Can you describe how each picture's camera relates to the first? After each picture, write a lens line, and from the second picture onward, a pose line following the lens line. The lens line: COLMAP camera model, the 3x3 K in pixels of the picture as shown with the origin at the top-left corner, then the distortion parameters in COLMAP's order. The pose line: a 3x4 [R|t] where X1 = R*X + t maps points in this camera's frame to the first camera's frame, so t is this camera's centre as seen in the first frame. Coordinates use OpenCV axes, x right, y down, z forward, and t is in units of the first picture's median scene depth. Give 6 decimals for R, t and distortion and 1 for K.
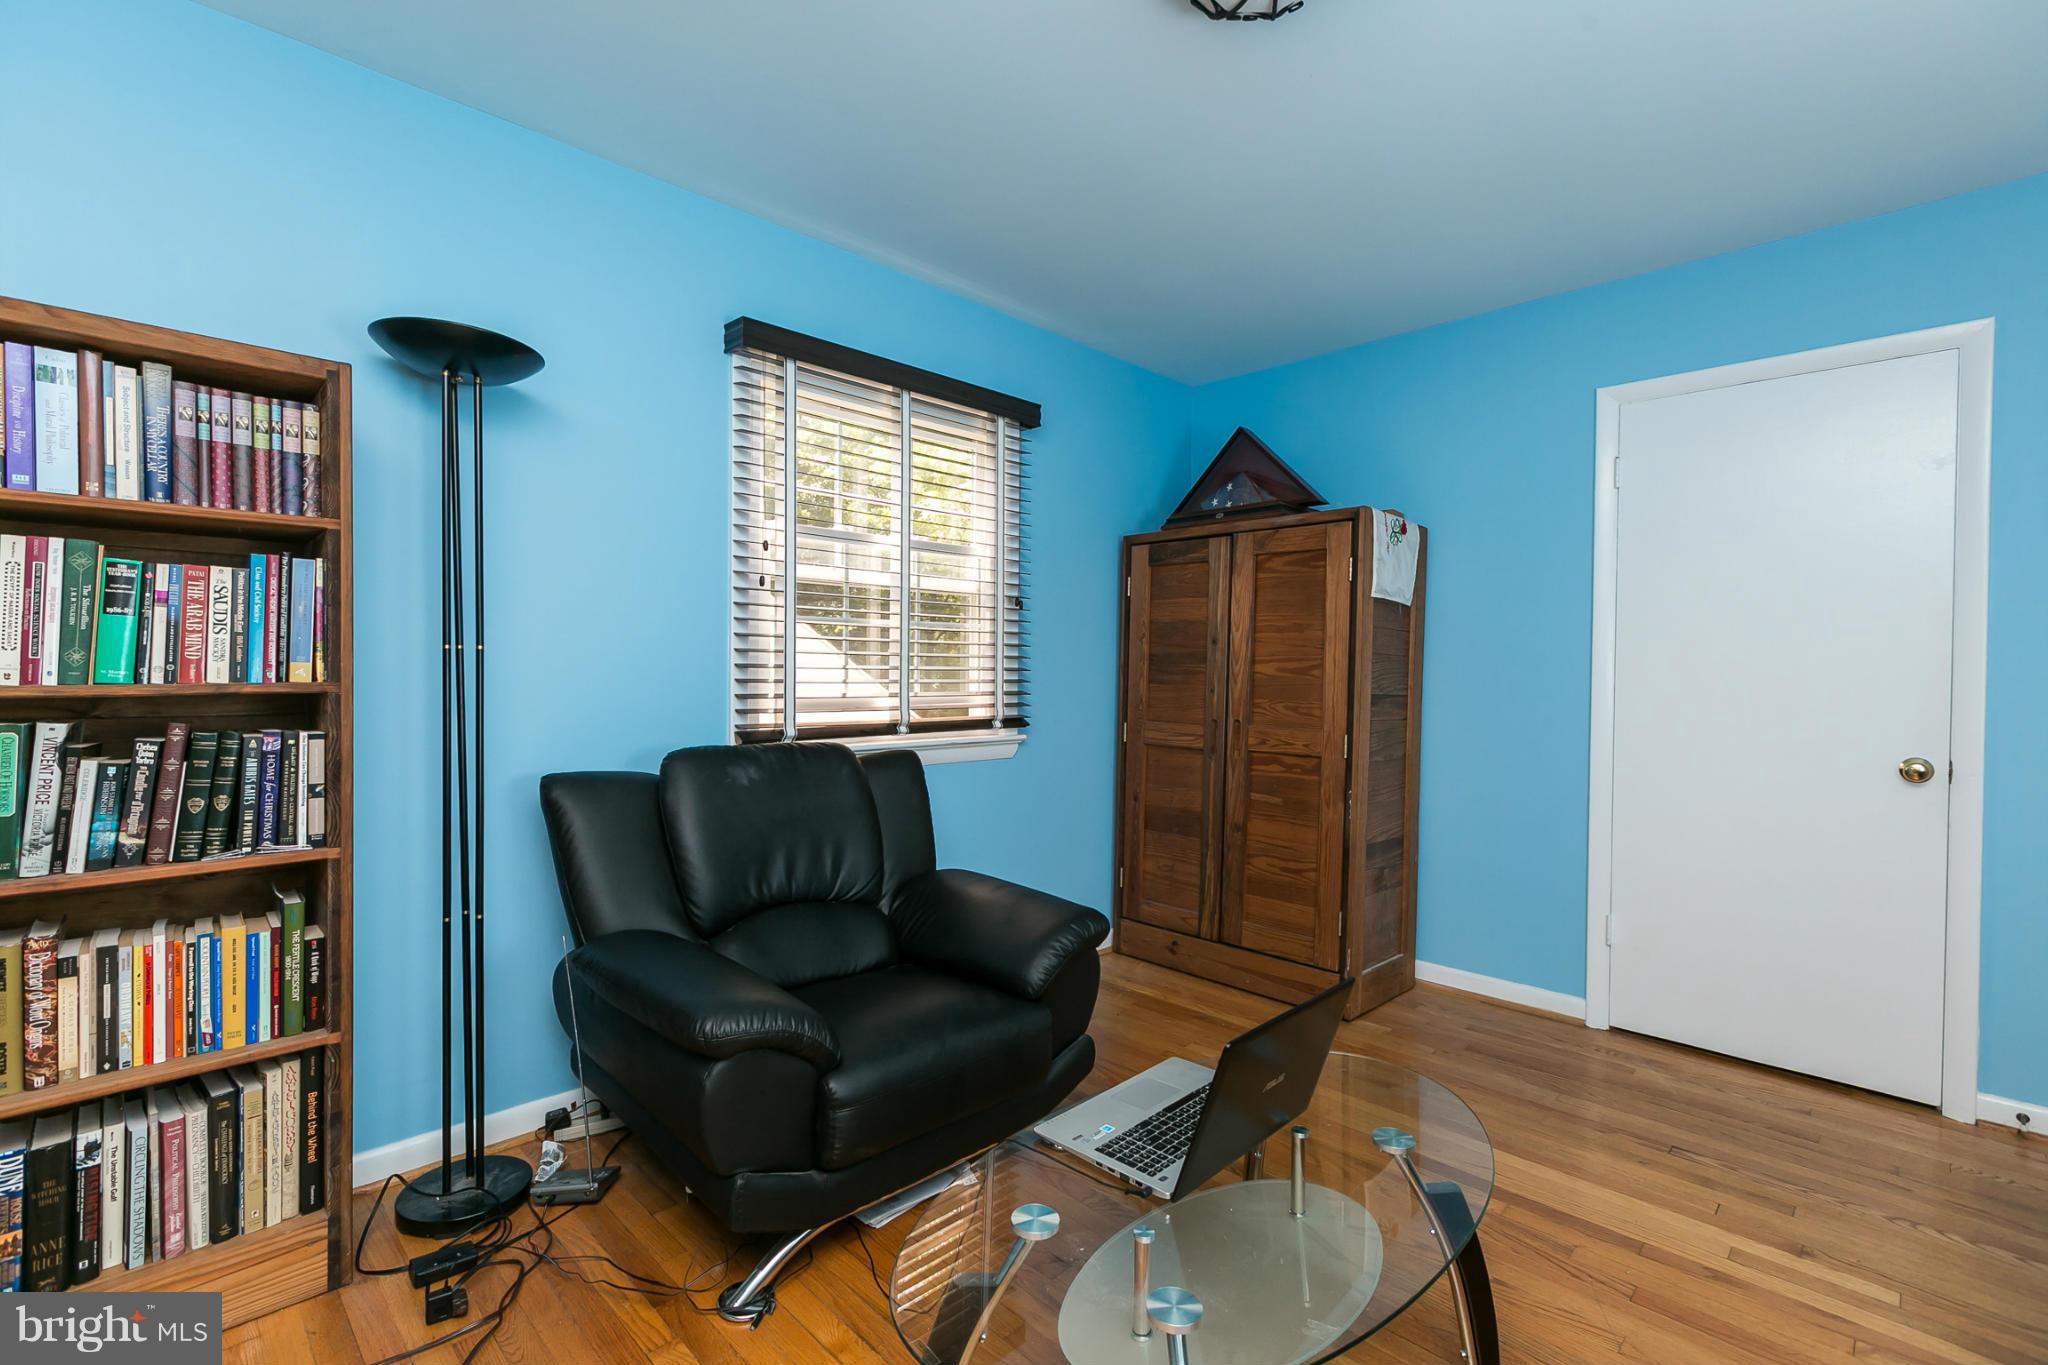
lens RADIAL K [[910.5, 0, 1019.0], [0, 910.5, 681.7], [0, 0, 1]] dist [0.001608, -0.001679]
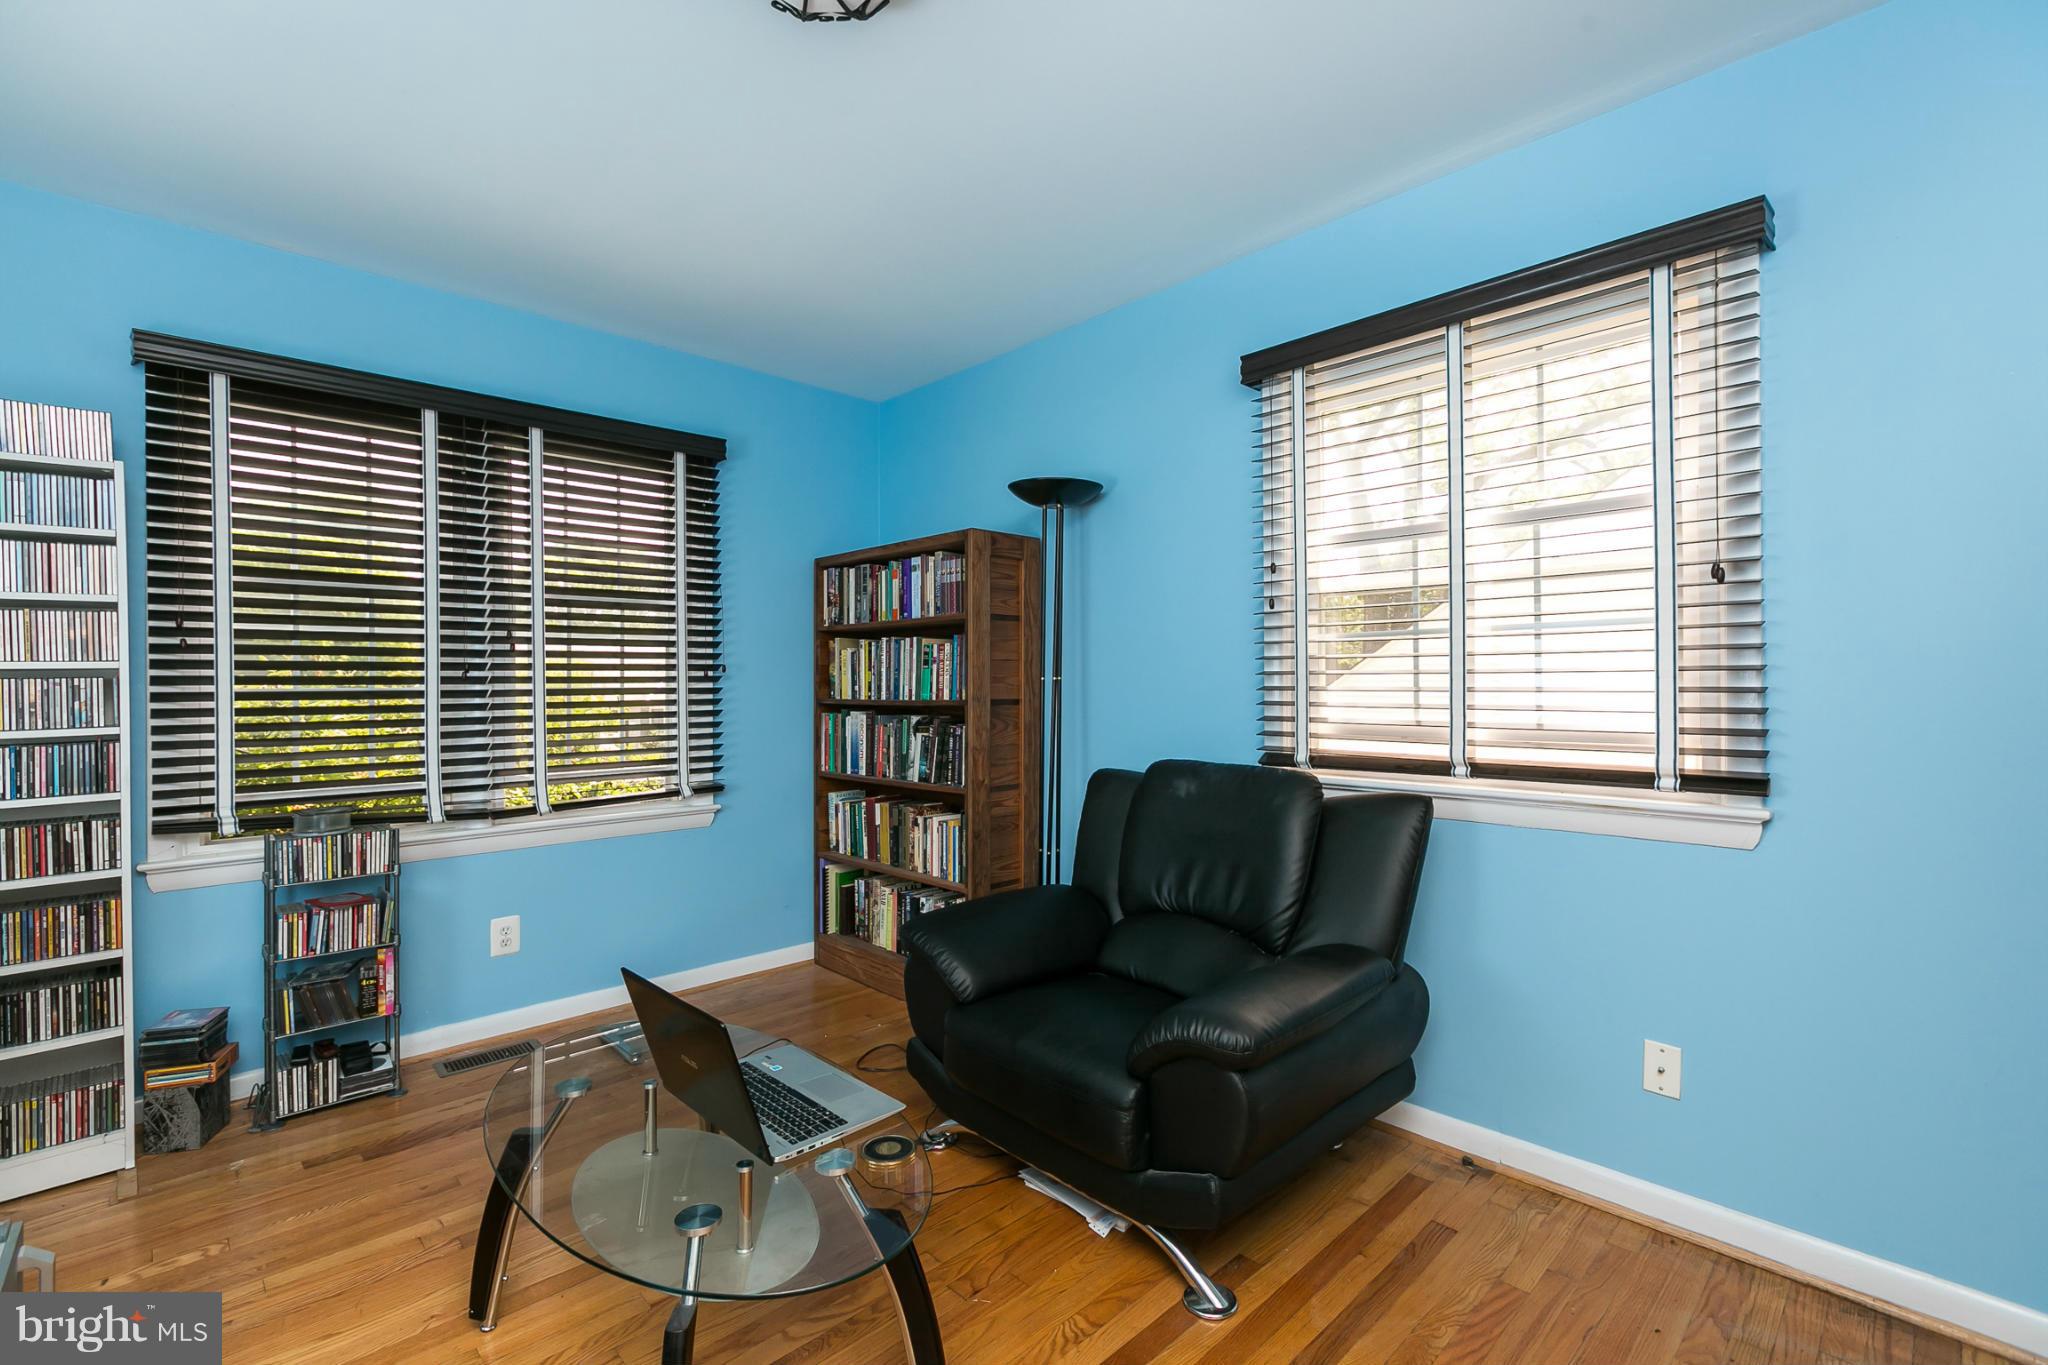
lens RADIAL K [[910.5, 0, 1018.9], [0, 910.5, 685.2], [0, 0, 1]] dist [0.001608, -0.001679]
pose [[-0.014552, -0.014284, -0.999792, 1.144745], [-0.014257, 0.999799, -0.014077, -0.004115], [0.999792, 0.014049, -0.014752, 1.166836]]
